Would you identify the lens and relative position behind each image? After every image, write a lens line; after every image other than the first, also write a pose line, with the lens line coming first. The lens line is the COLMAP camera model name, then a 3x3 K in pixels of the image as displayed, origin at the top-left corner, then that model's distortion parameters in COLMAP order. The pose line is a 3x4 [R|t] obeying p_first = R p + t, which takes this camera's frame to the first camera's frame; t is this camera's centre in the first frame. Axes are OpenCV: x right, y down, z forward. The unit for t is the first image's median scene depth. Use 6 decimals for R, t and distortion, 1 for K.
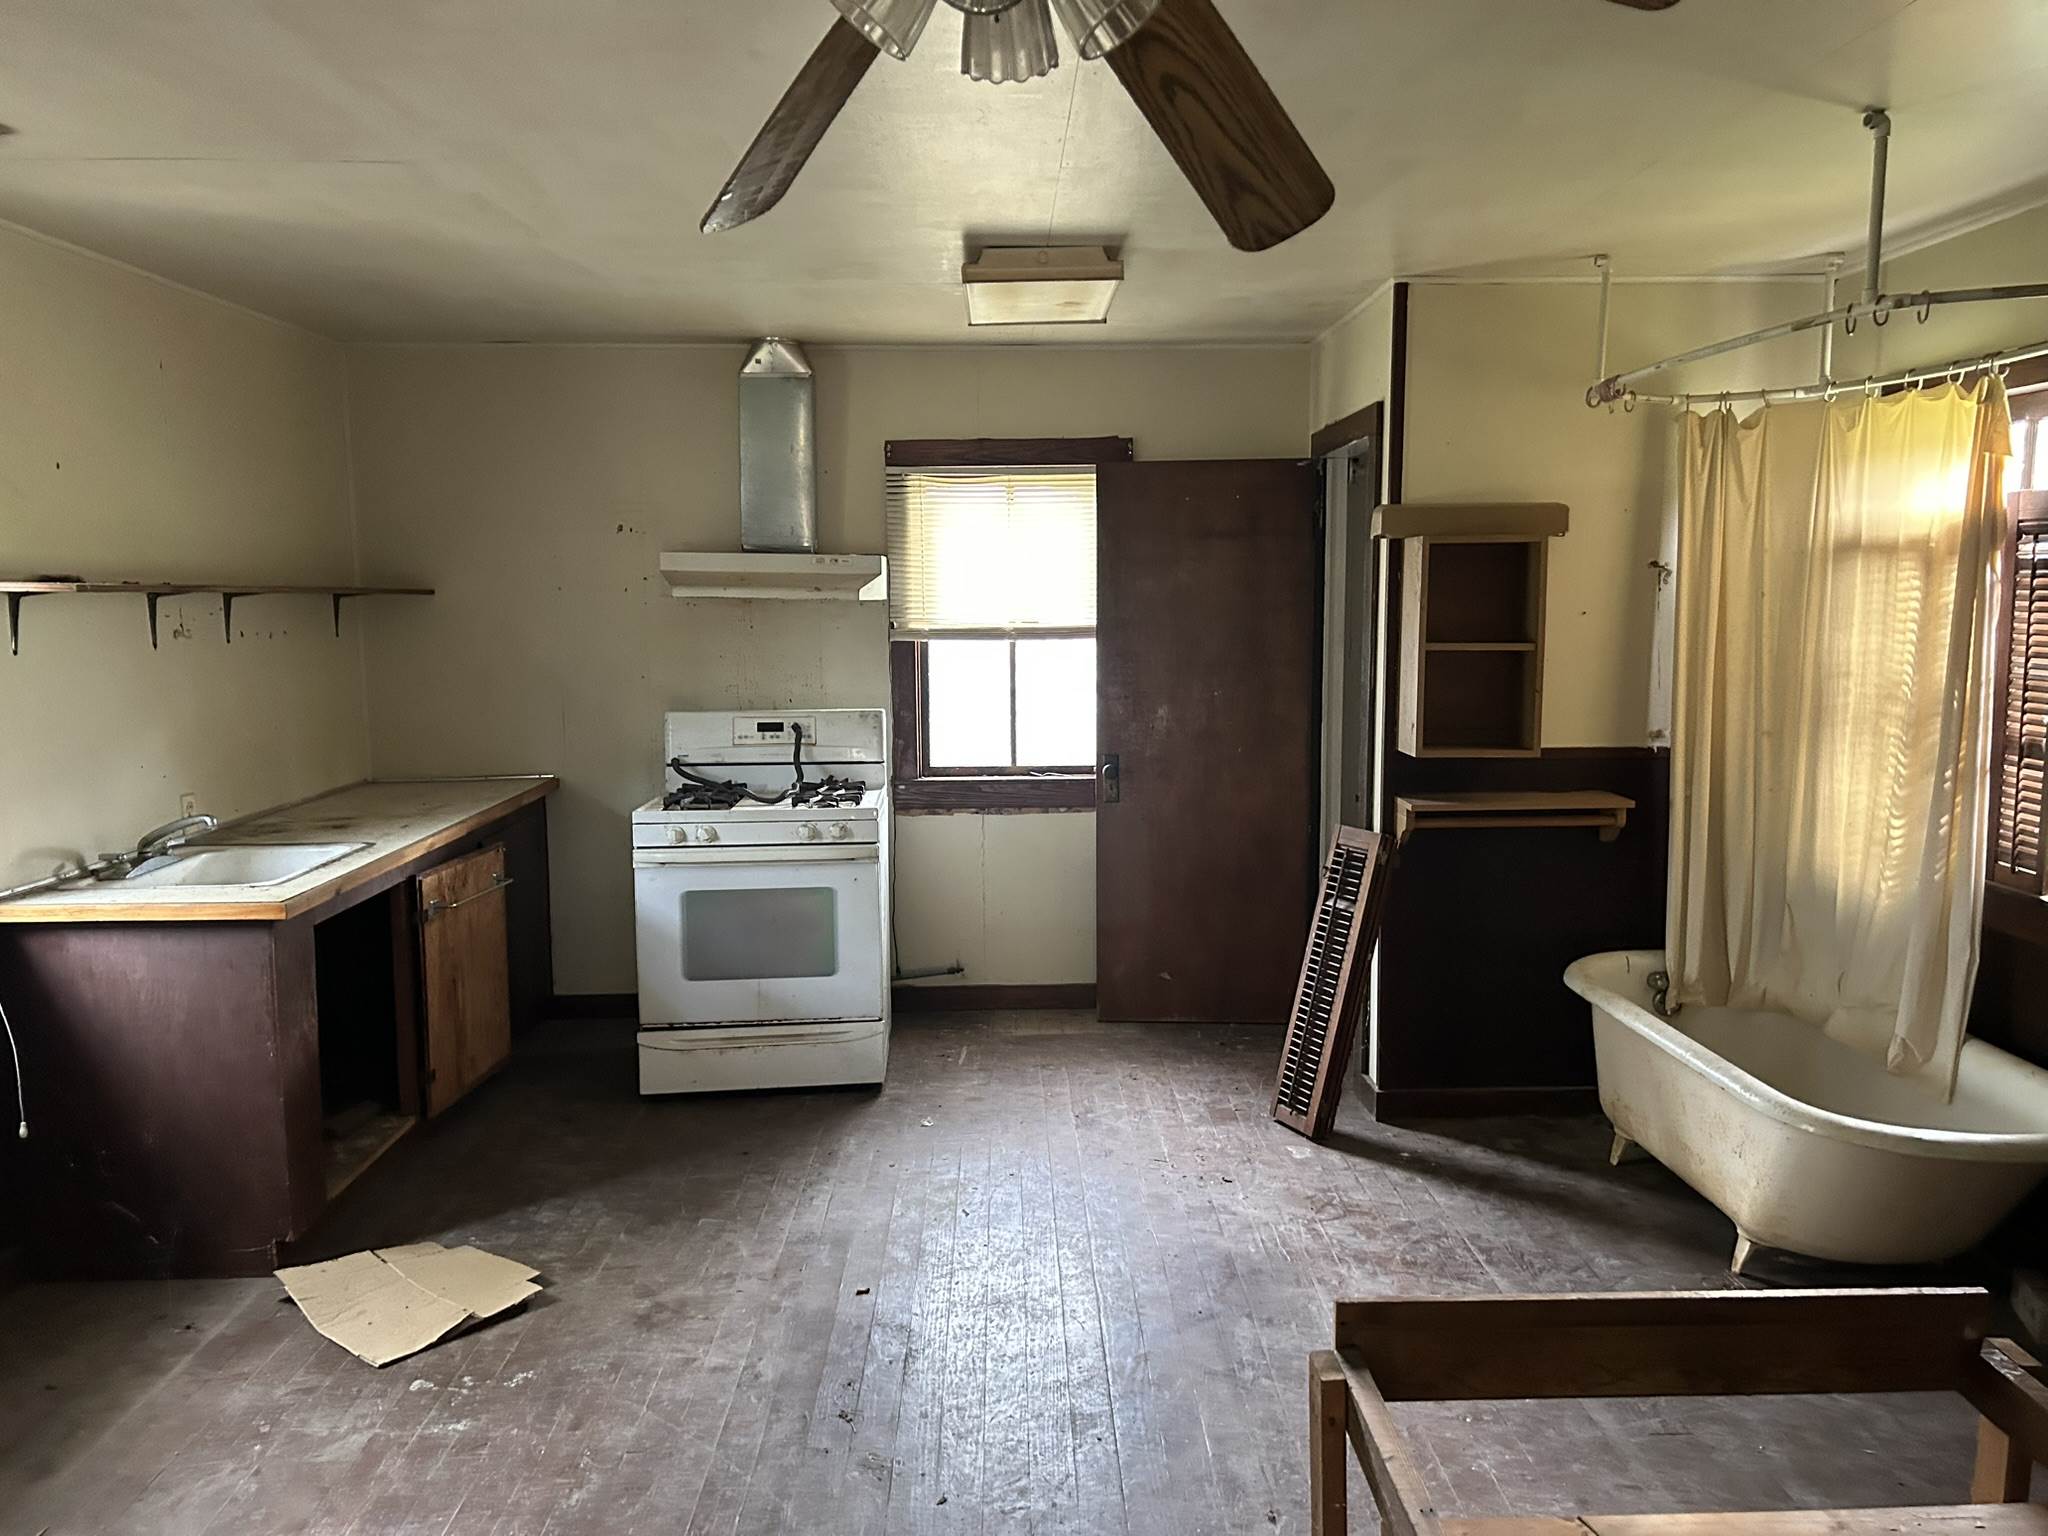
lens RADIAL K [[1546.2, 0, 1041.5], [0, 1546.2, 760.6], [0, 0, 1]] dist [0.060440, -0.052783]
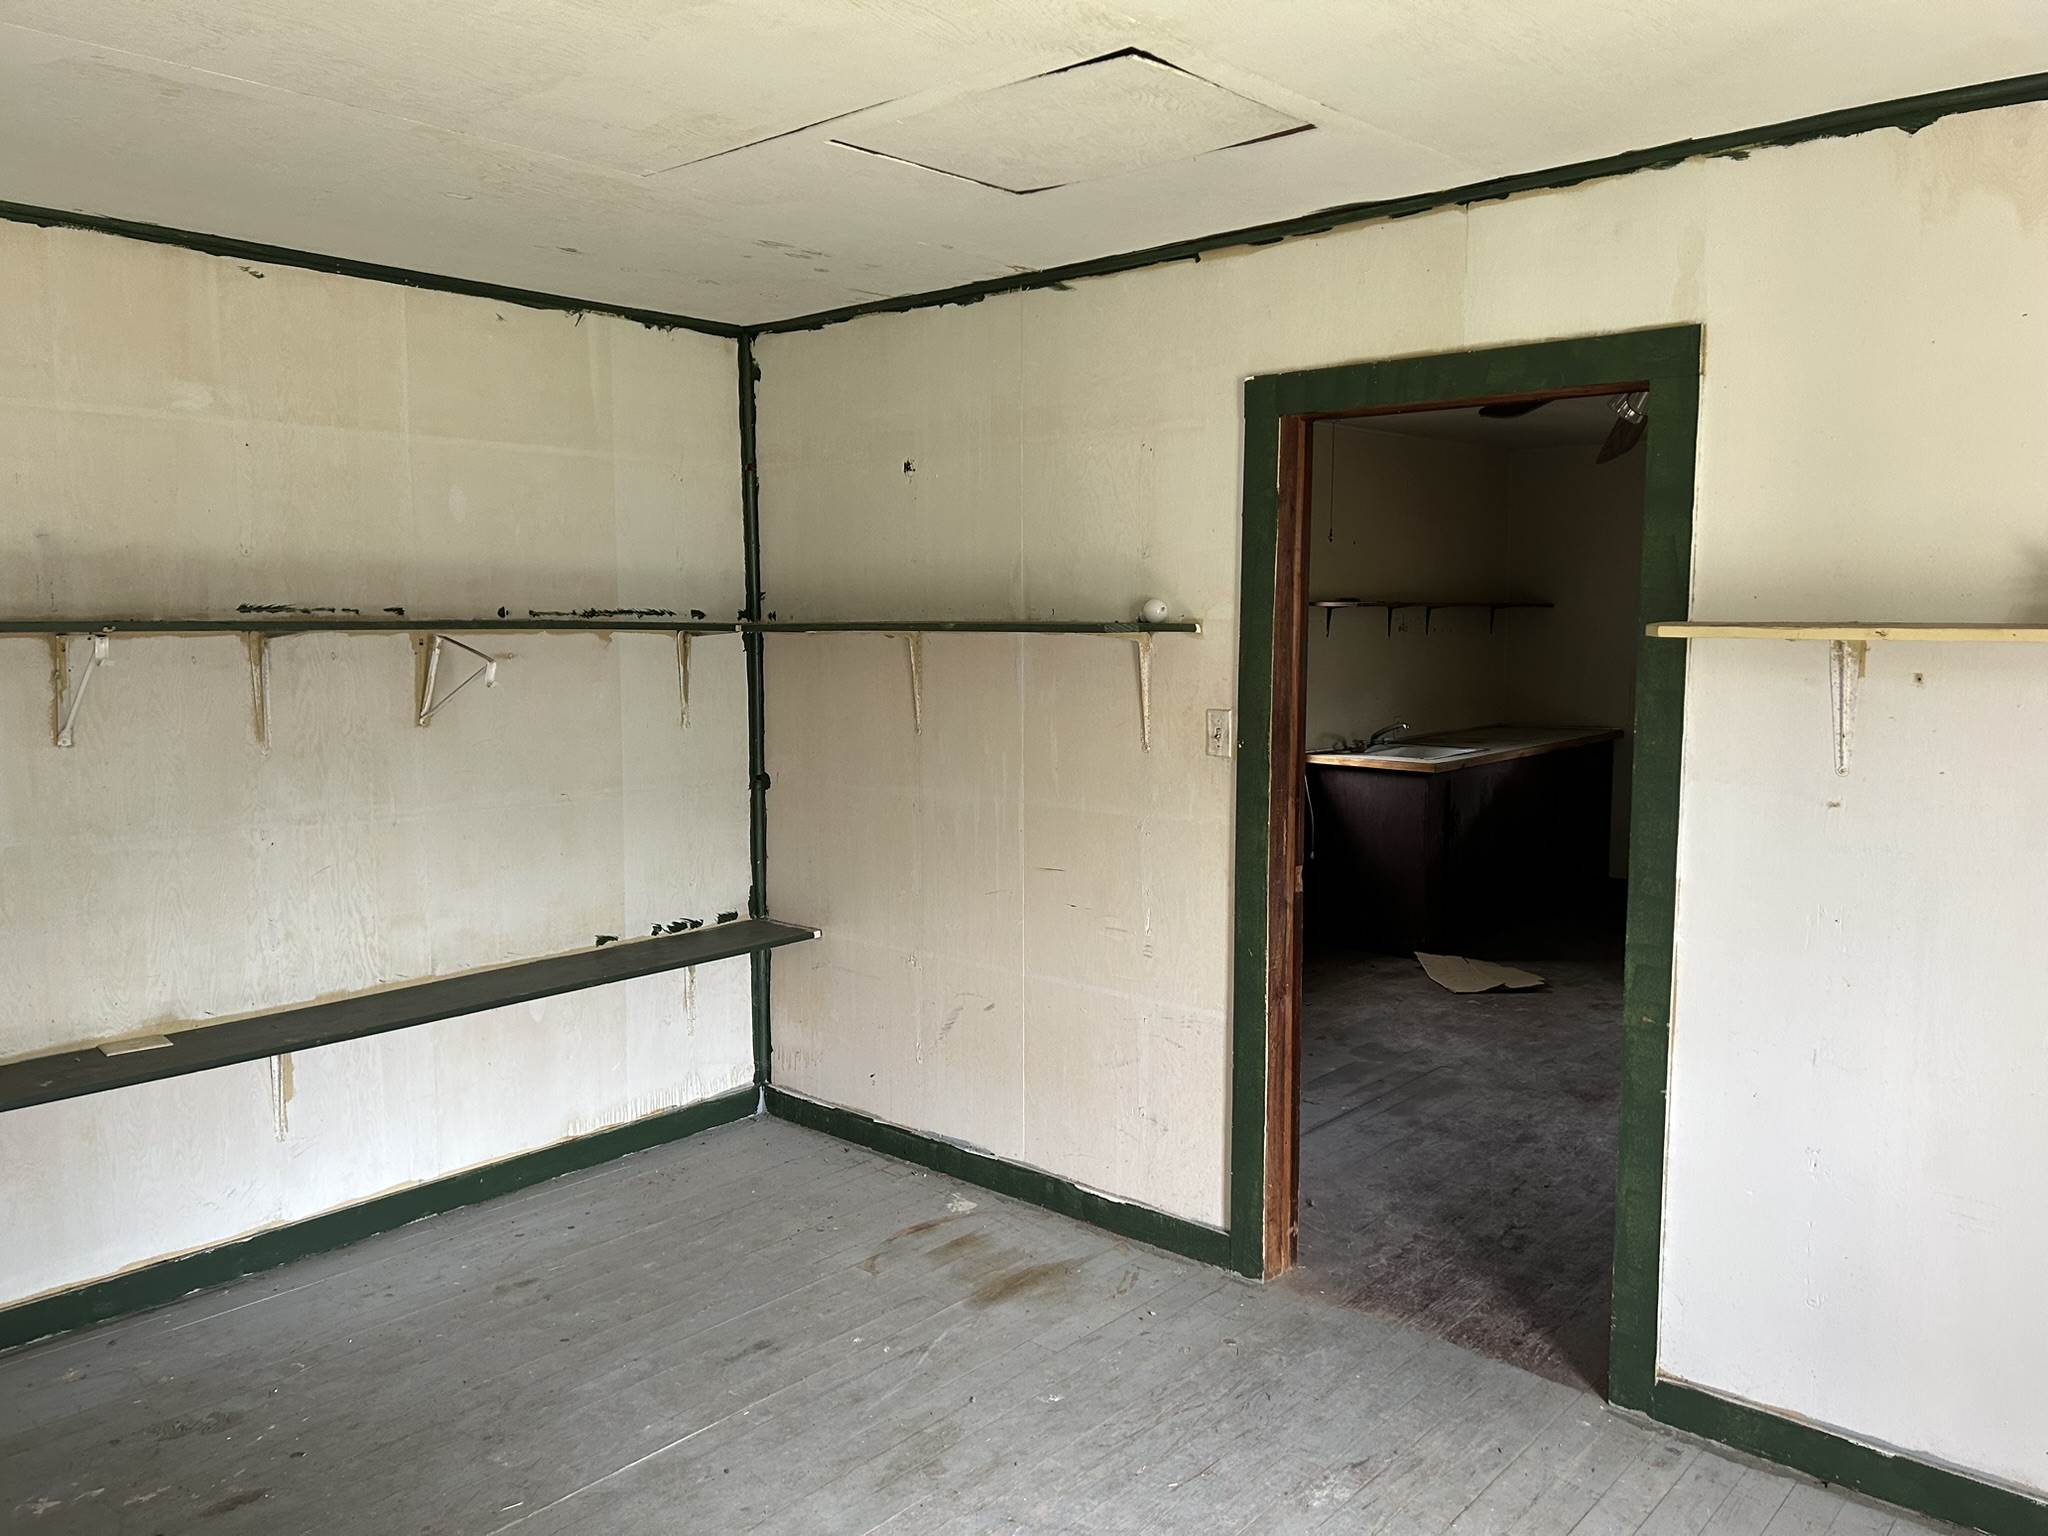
lens RADIAL K [[1544.1, 0, 1024.0], [0, 1544.1, 768.0], [0, 0, 1]] dist [0.072558, -0.069679]
pose [[0.728578, 0.074005, -0.680954, 0.421533], [-0.077330, 0.996677, 0.025579, 0.077517], [0.680584, 0.034022, 0.731880, -0.697899]]
